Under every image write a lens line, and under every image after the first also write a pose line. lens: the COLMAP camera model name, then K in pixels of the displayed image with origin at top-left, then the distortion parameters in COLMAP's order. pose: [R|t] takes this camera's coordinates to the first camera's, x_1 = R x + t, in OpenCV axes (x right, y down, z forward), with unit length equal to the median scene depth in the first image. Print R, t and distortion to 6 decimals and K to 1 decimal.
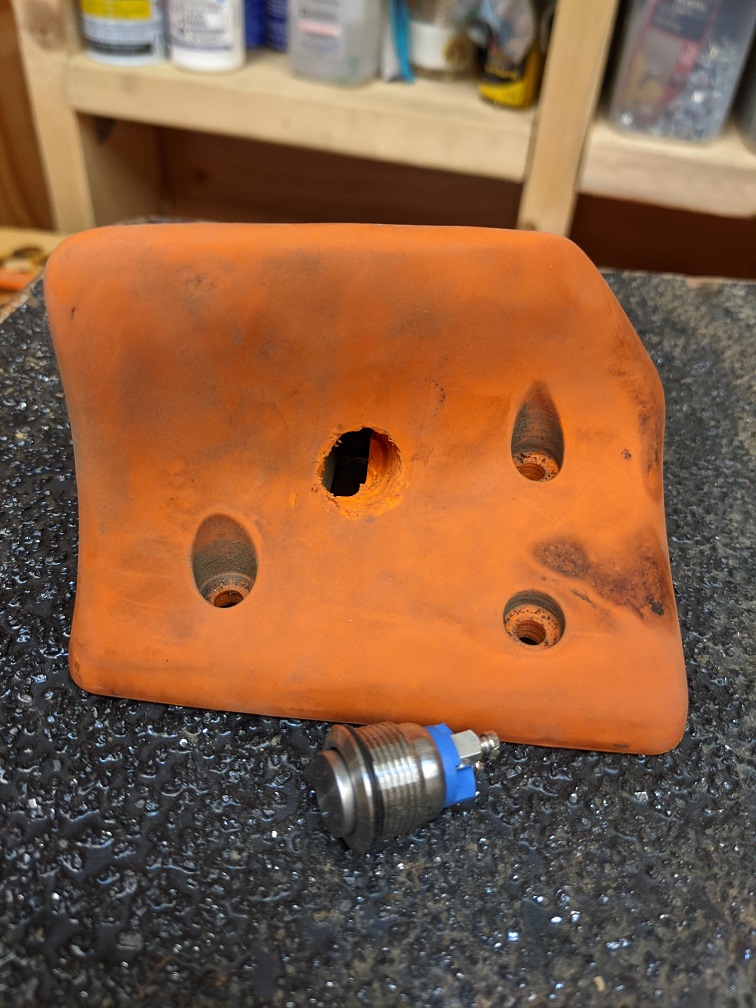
lens RADIAL K [[805.4, 0, 387.2], [0, 805.4, 457.9], [0, 0, 1]] dist [0.027176, -0.106775]
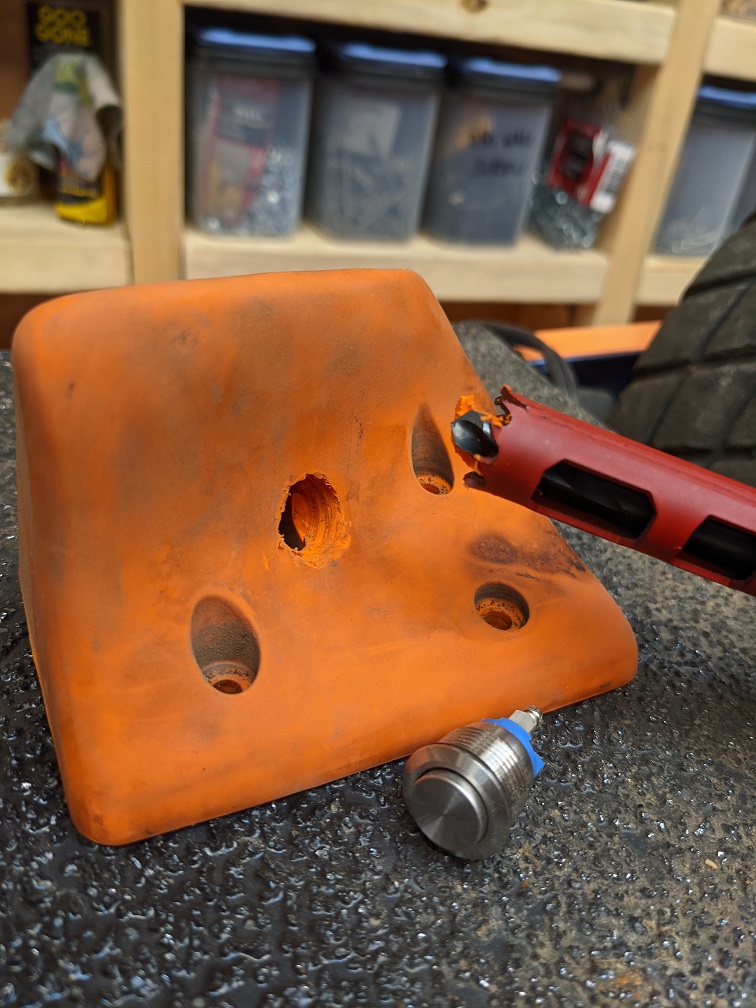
lens RADIAL K [[805.4, 0, 378.2], [0, 805.4, 493.7], [0, 0, 1]] dist [0.027176, -0.106775]
pose [[0.858559, -0.237471, 0.454405, -0.447041], [0.278944, 0.959972, -0.025360, 0.036680], [-0.430194, 0.148527, 0.890434, 0.081888]]
